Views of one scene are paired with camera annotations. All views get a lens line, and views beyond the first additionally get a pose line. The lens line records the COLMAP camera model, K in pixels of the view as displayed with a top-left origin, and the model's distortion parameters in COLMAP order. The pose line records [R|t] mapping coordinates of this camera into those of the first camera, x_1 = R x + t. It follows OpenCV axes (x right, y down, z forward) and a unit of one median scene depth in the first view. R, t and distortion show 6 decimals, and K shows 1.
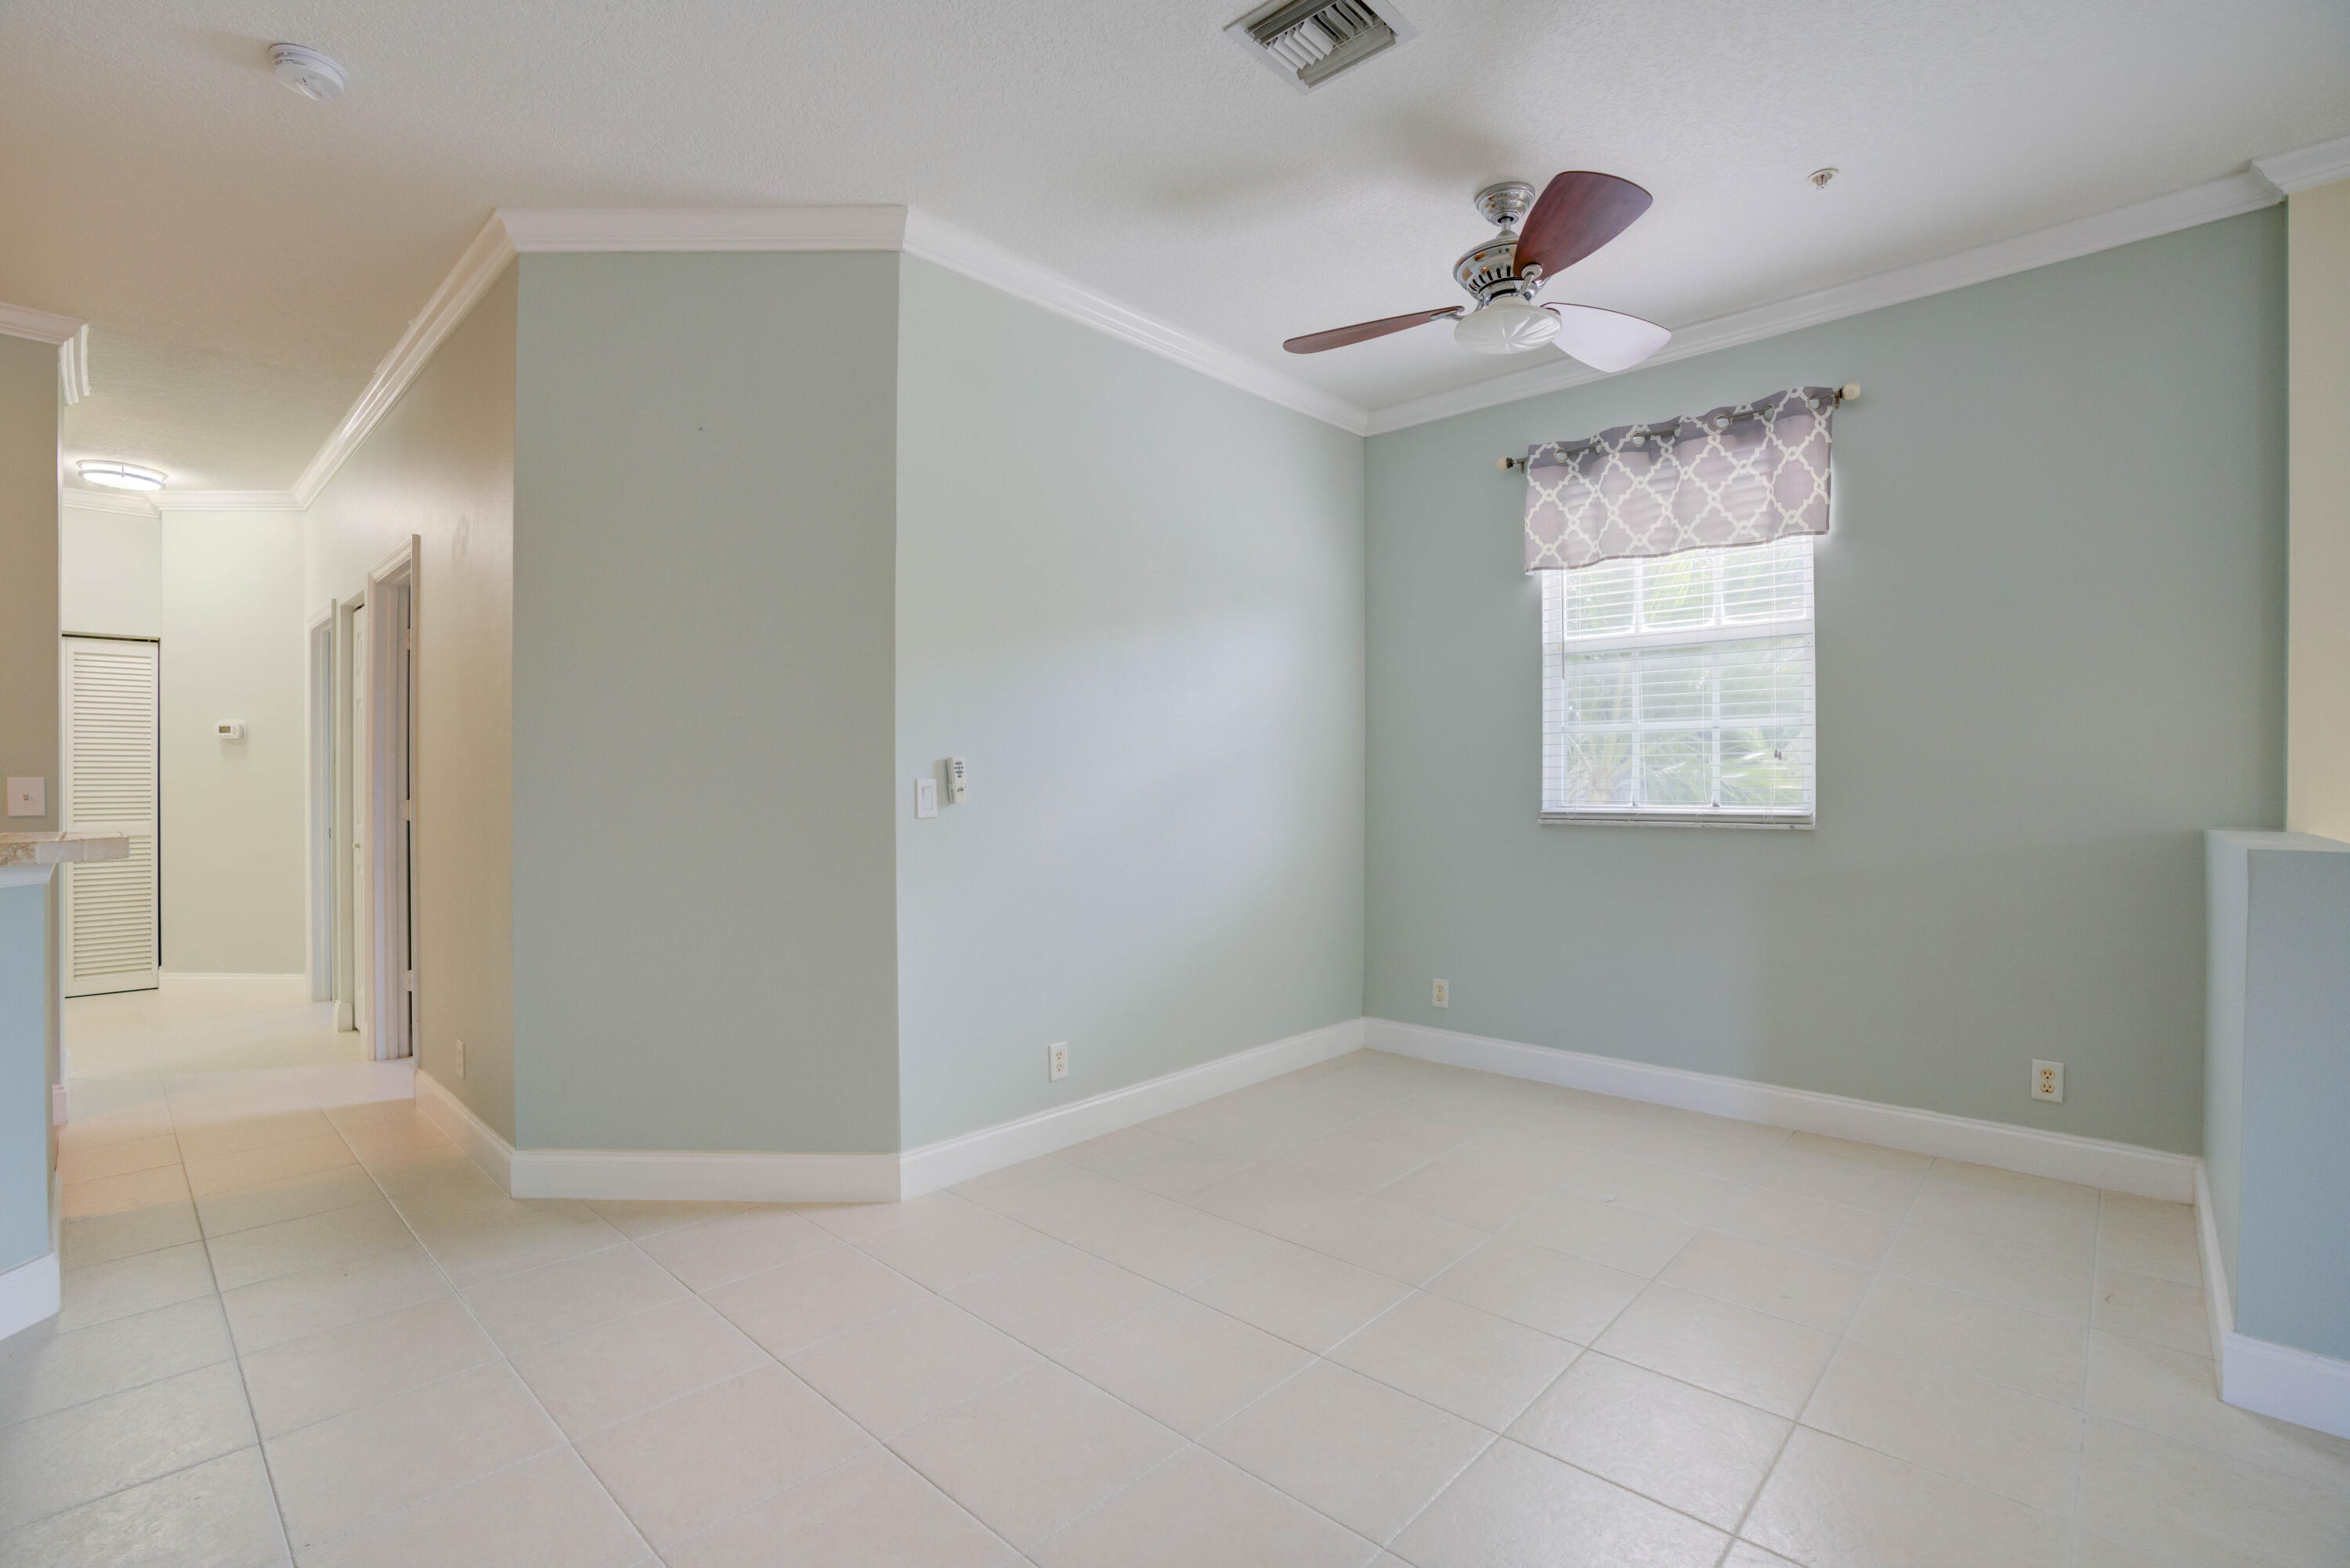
lens RADIAL K [[1062.6, 0, 1164.2], [0, 1062.6, 789.7], [0, 0, 1]] dist [-0.061408, 0.026225]
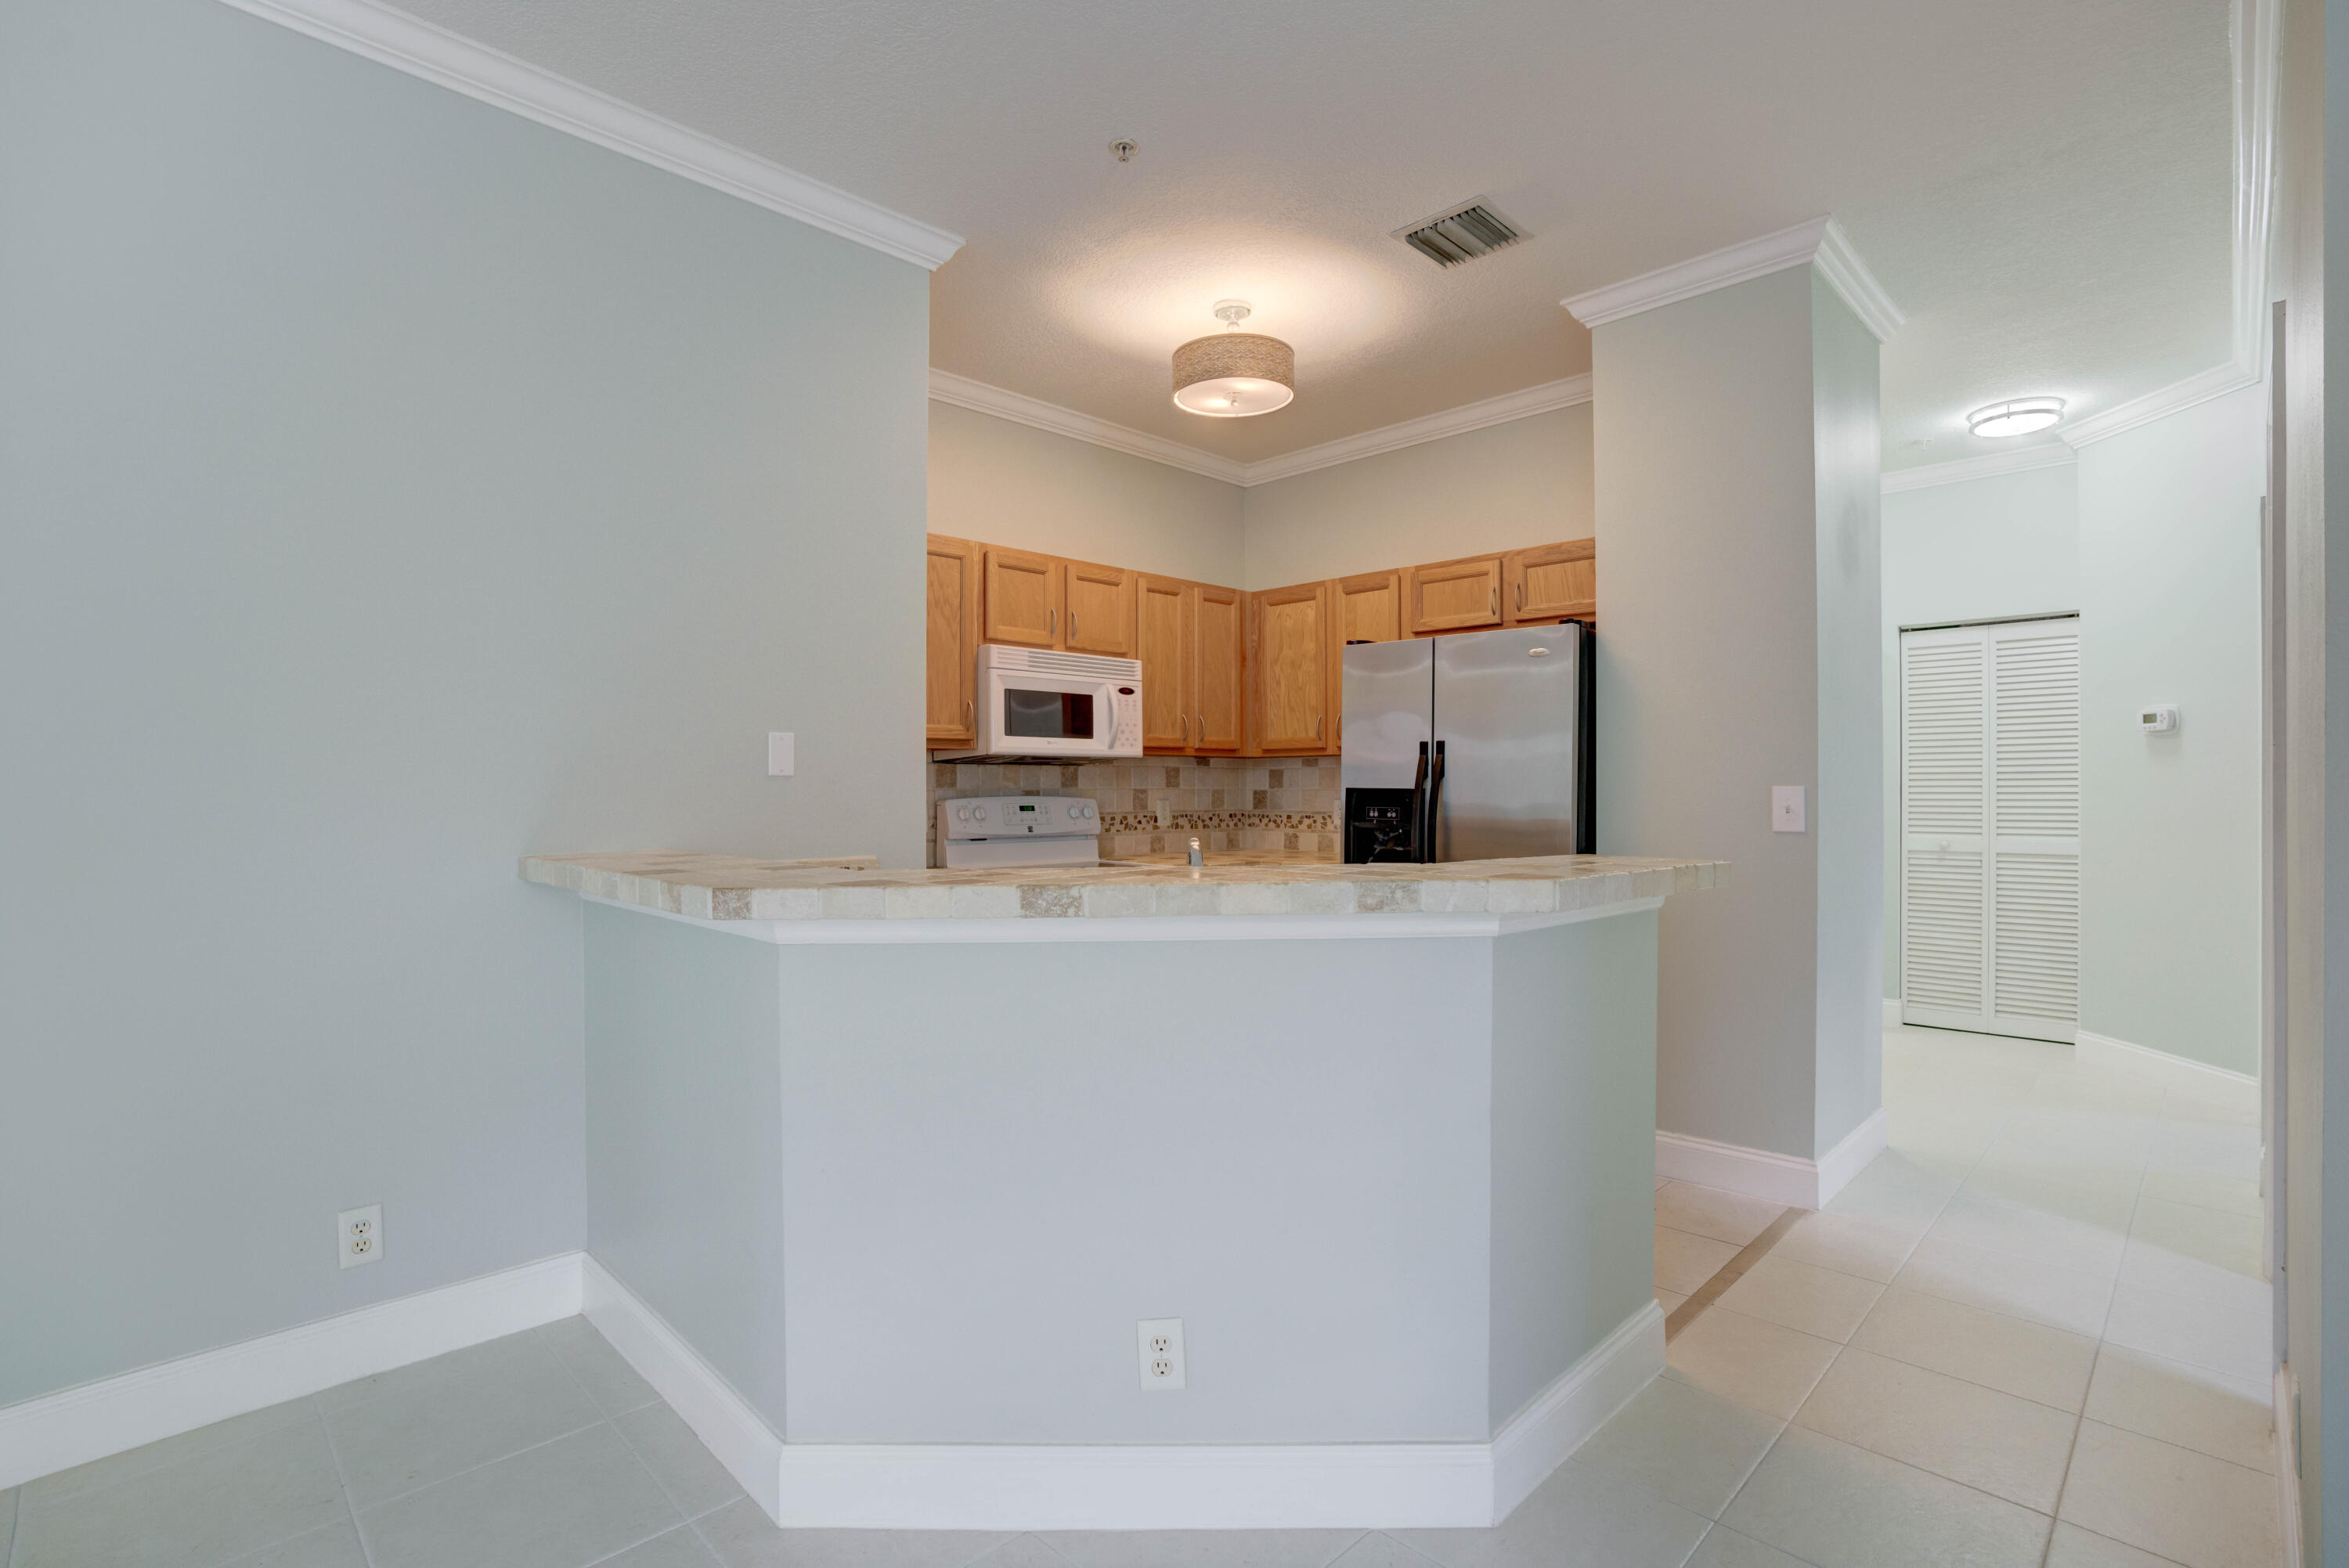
lens RADIAL K [[1112.8, 0, 1167.5], [0, 1112.8, 781.9], [0, 0, 1]] dist [-0.073498, 0.034055]
pose [[-0.033685, -0.007221, -0.999406, -0.139236], [-0.005003, 0.999963, -0.007056, -0.004672], [0.999420, 0.004763, -0.033720, 0.359916]]
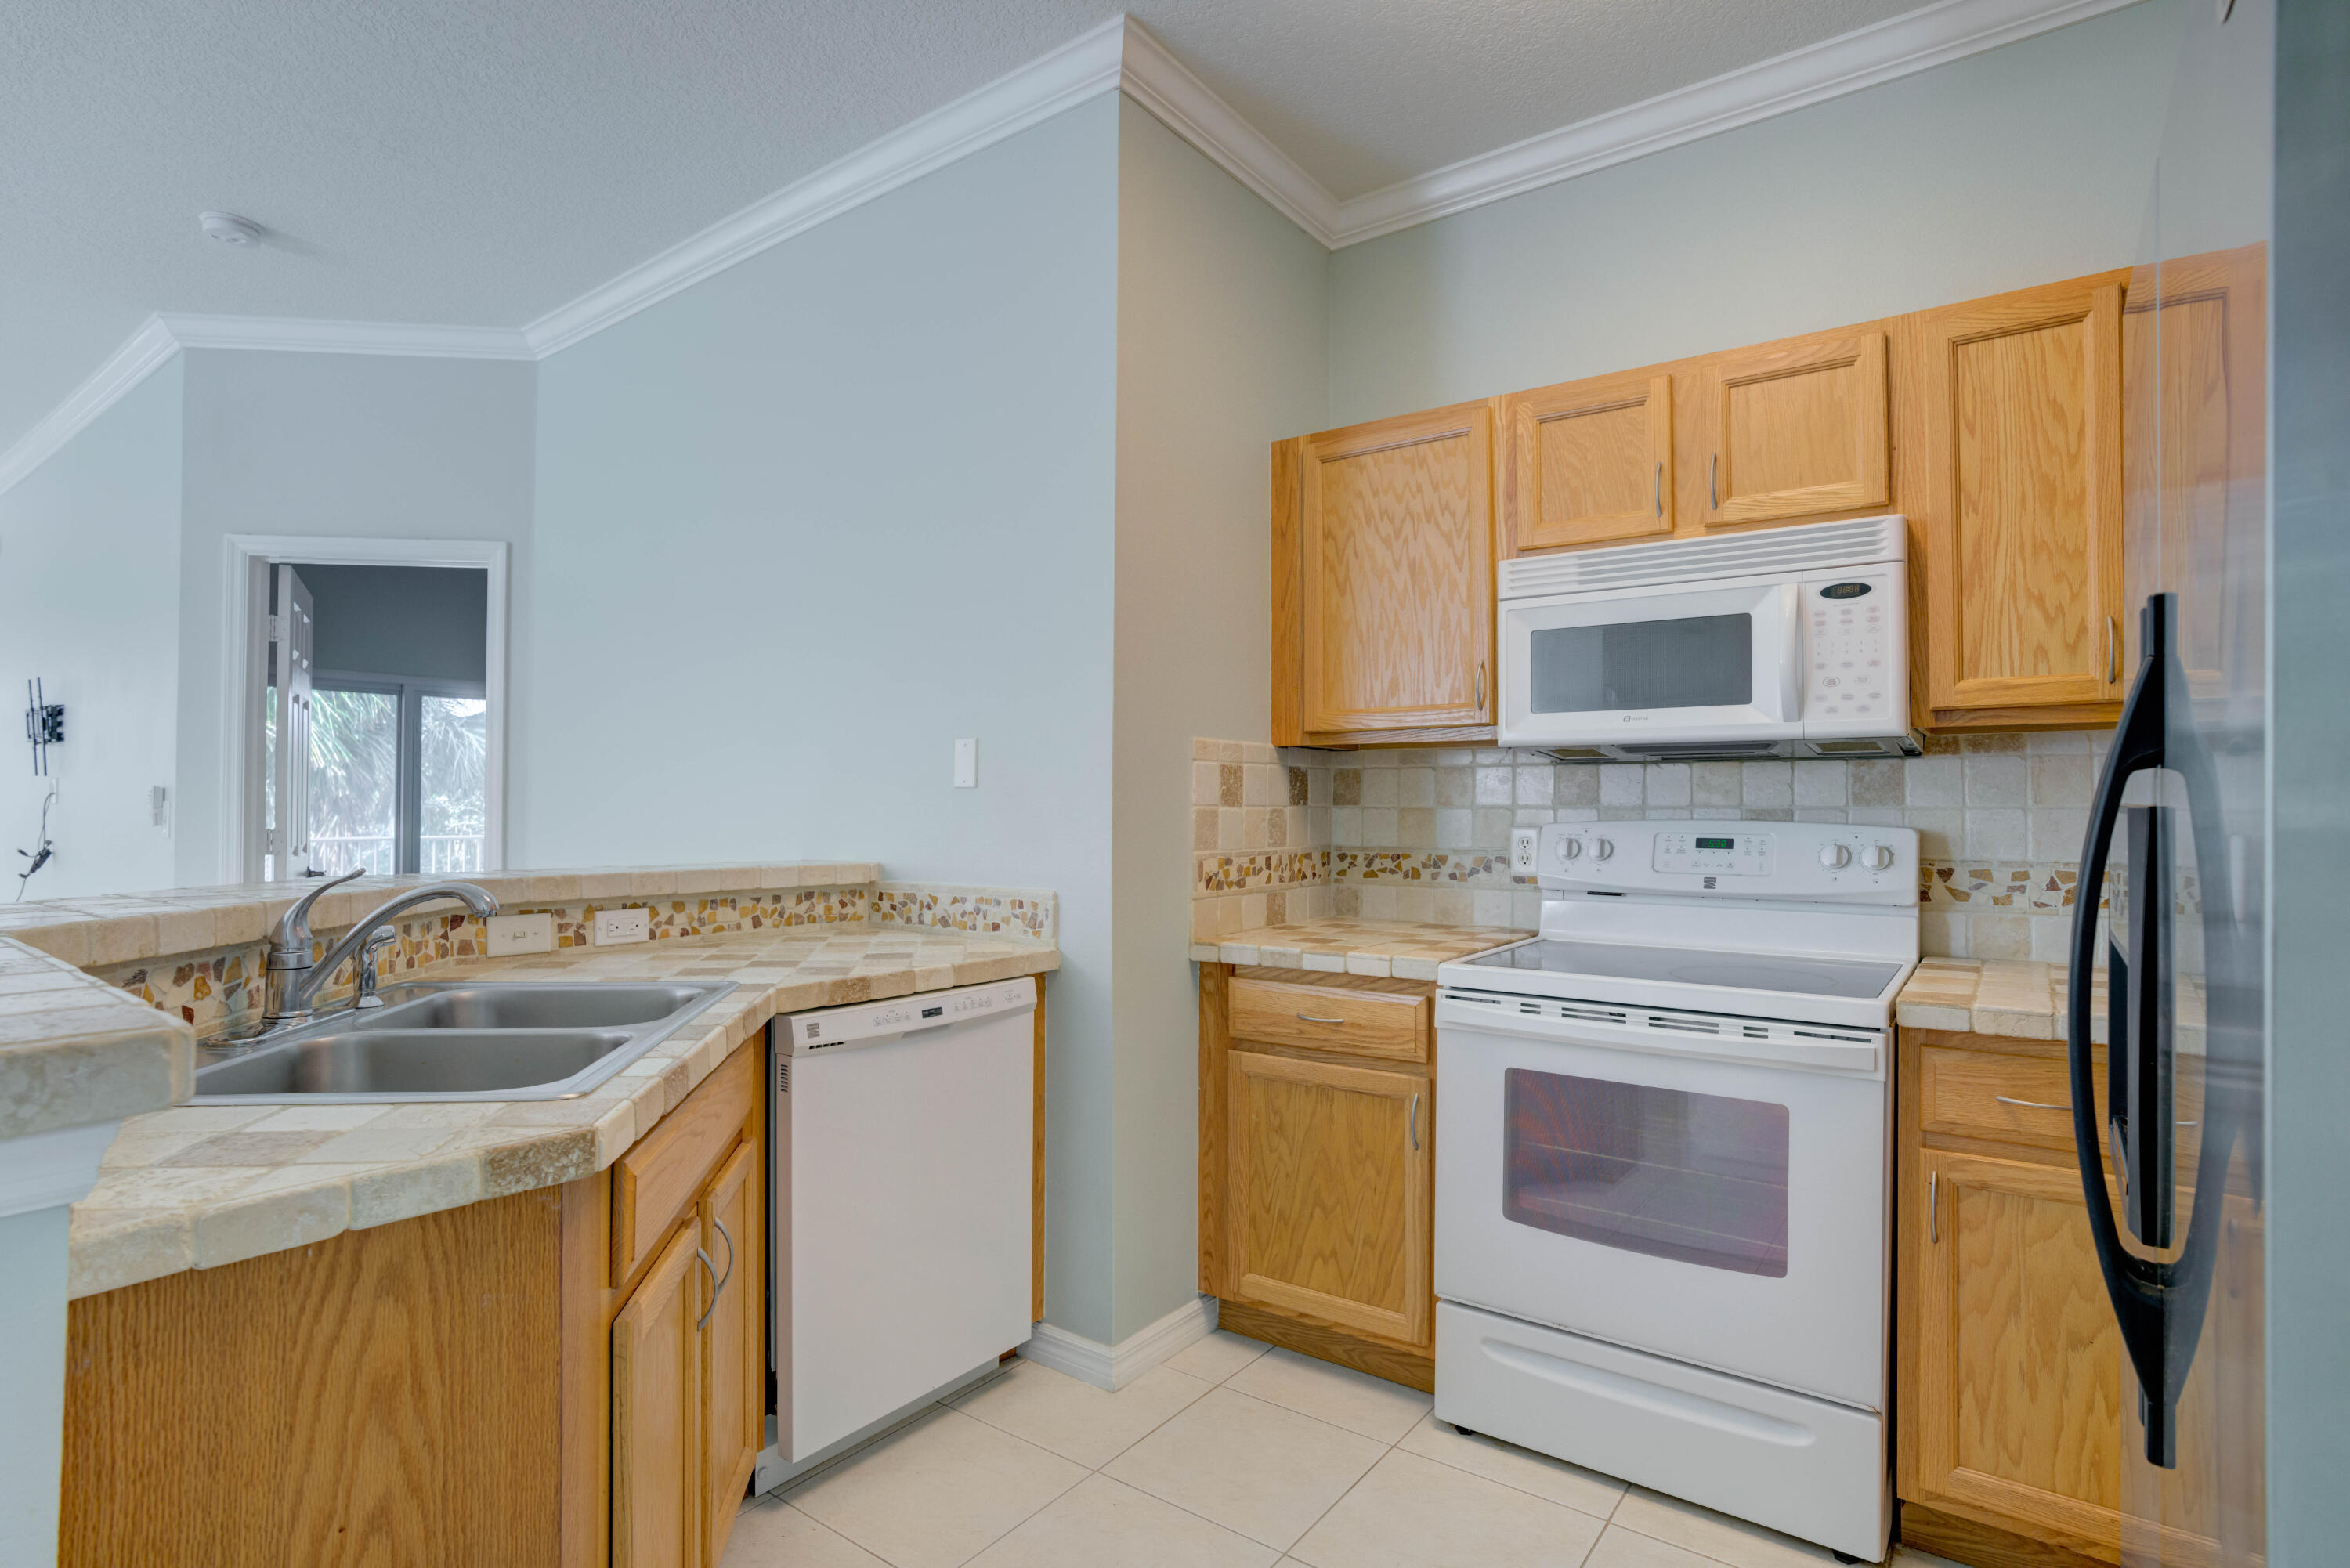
lens RADIAL K [[1172.8, 0, 1175.2], [0, 1172.8, 786.3], [0, 0, 1]] dist [-0.050124, 0.000039]
pose [[-0.992499, -0.006250, -0.122091, -0.721141], [-0.005016, 0.999933, -0.010408, -0.007083], [0.122148, -0.009717, -0.992464, 0.672167]]
